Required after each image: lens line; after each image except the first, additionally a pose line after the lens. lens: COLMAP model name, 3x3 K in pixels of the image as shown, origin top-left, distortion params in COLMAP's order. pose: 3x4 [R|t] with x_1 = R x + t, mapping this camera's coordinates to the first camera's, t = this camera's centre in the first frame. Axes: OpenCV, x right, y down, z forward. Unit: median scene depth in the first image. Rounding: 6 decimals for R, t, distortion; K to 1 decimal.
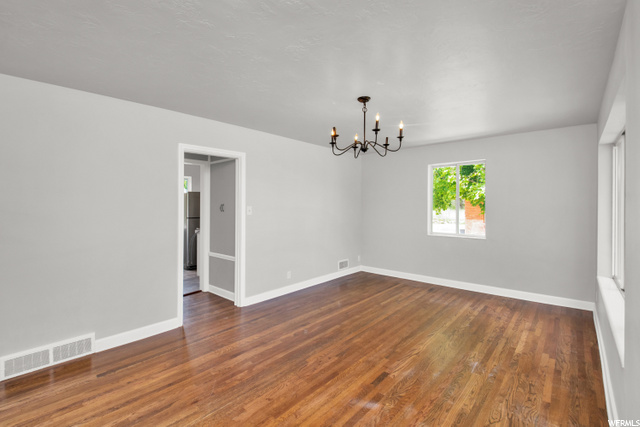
lens RADIAL K [[292.2, 0, 317.3], [0, 292.2, 207.5], [0, 0, 1]] dist [-0.011880, -0.001686]
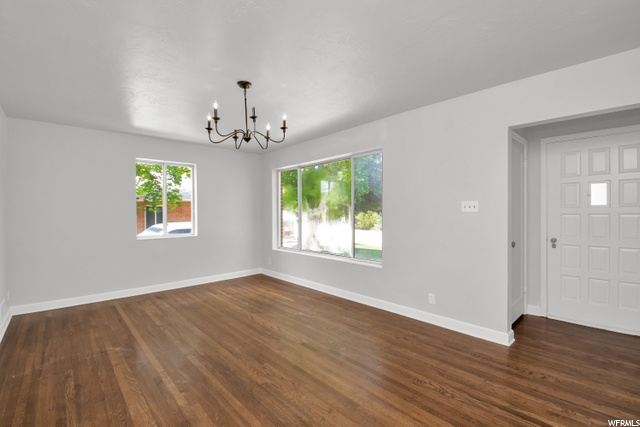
lens RADIAL K [[292.2, 0, 316.8], [0, 292.2, 213.3], [0, 0, 1]] dist [-0.011880, -0.001686]
pose [[0.111623, -0.011914, 0.993679, -0.684453], [0.022740, 0.999697, 0.009431, 0.033376], [-0.993490, 0.021544, 0.111860, 0.610564]]
